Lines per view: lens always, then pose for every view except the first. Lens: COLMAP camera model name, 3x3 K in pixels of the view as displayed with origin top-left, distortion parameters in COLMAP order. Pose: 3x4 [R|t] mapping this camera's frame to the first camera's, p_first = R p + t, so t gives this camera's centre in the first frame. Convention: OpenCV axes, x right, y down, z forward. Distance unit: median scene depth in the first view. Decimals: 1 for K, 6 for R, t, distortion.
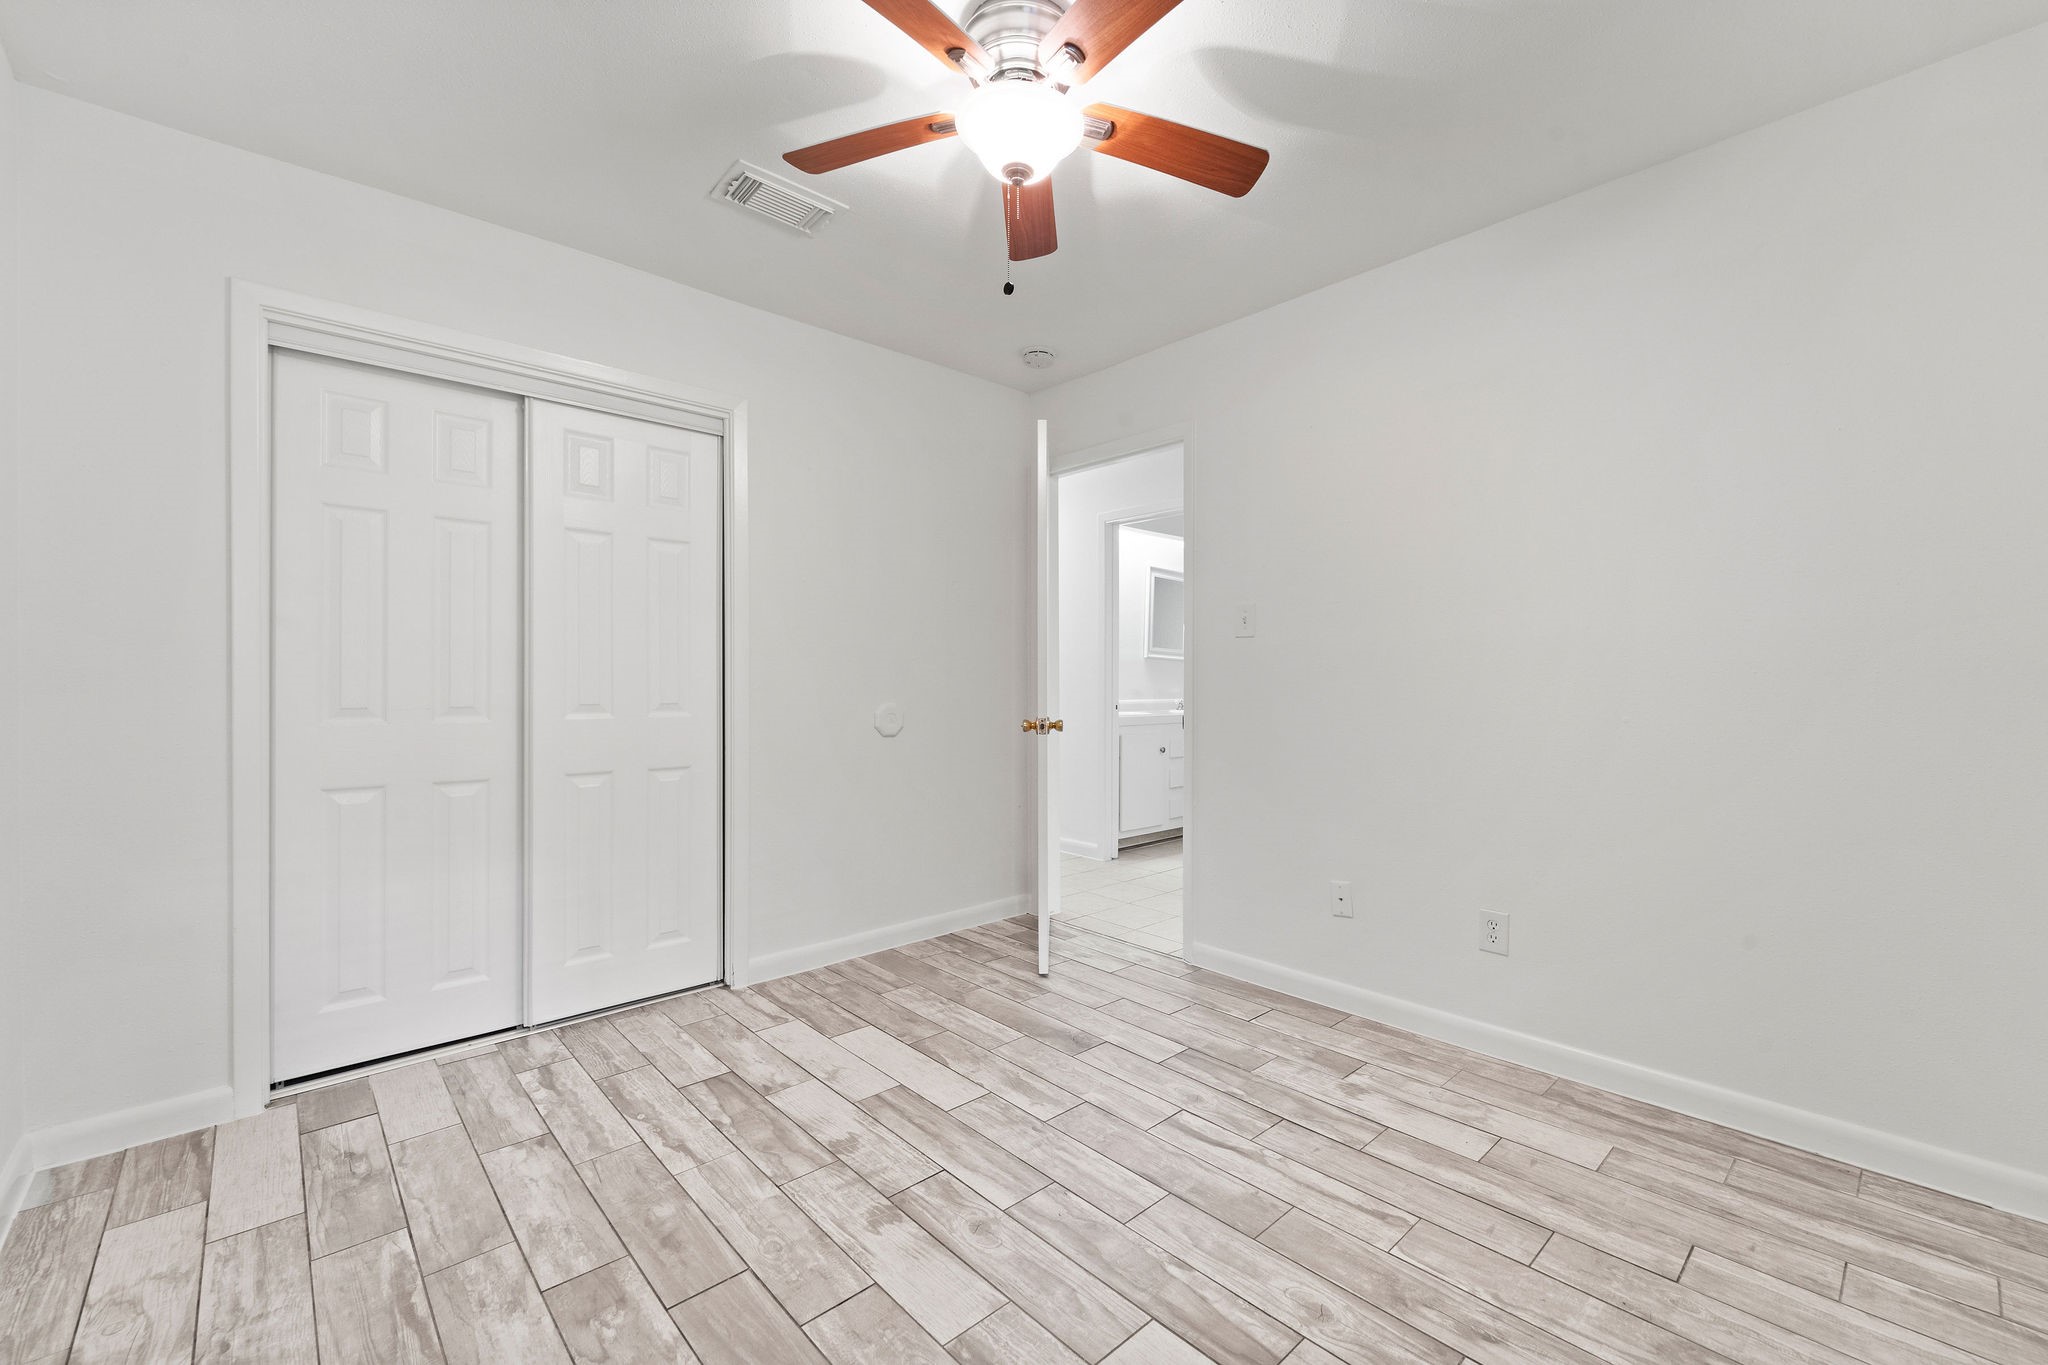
lens RADIAL K [[826.7, 0, 1045.6], [0, 826.7, 690.5], [0, 0, 1]] dist [0.000777, -0.000133]
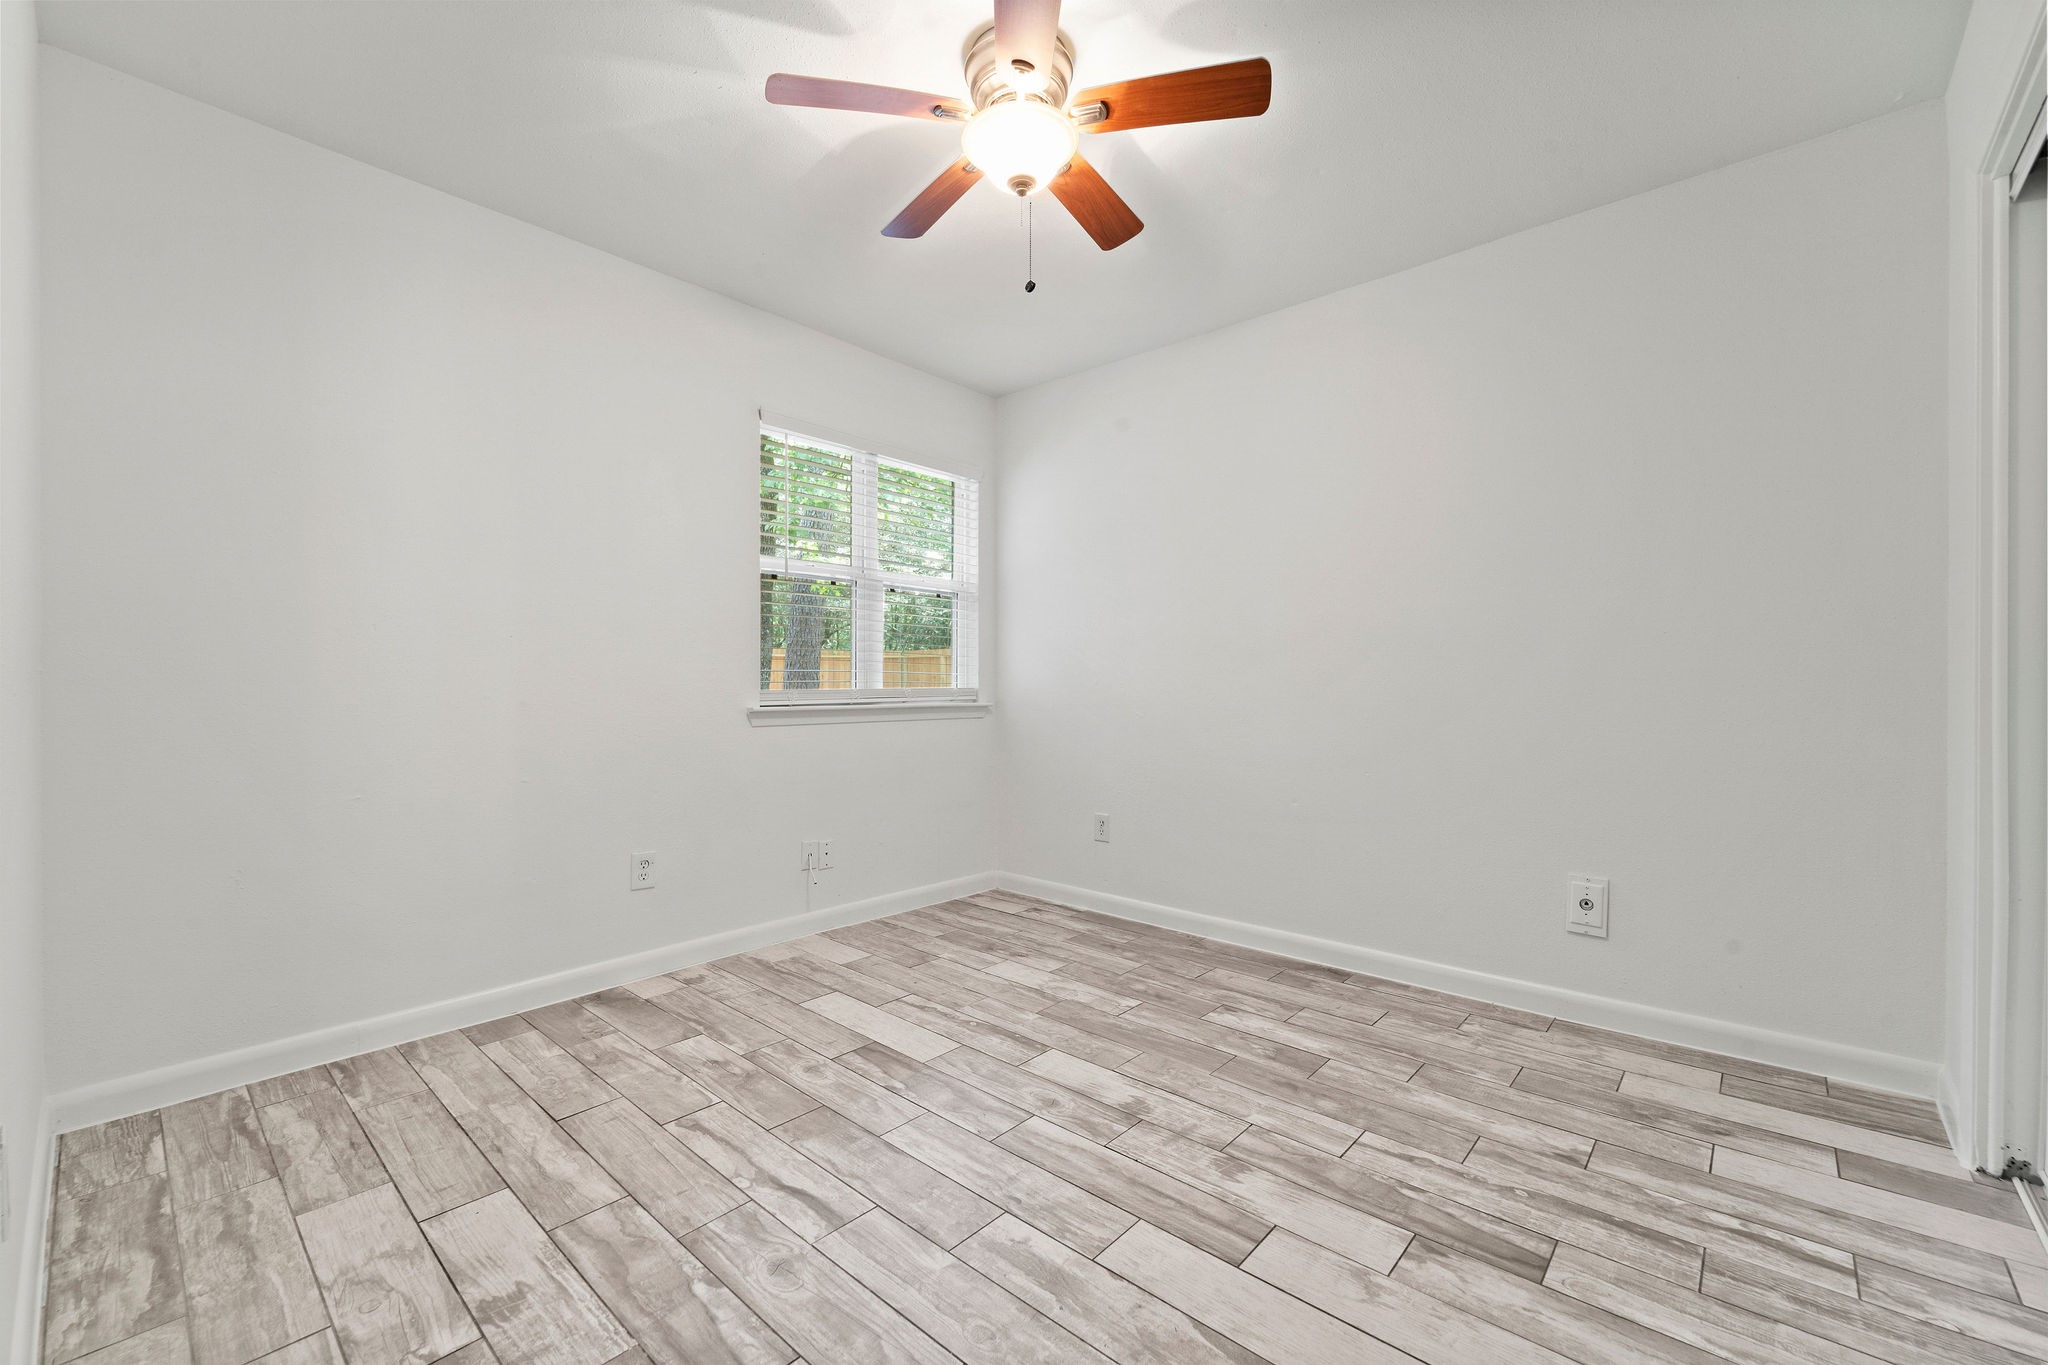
lens RADIAL K [[830.3, 0, 1043.7], [0, 830.3, 689.6], [0, 0, 1]] dist [0.003187, -0.002732]
pose [[-0.995177, 0.001598, -0.098085, 0.041117], [0.000490, 0.999936, 0.011320, 0.030636], [0.098097, 0.011217, -0.995114, 1.861648]]
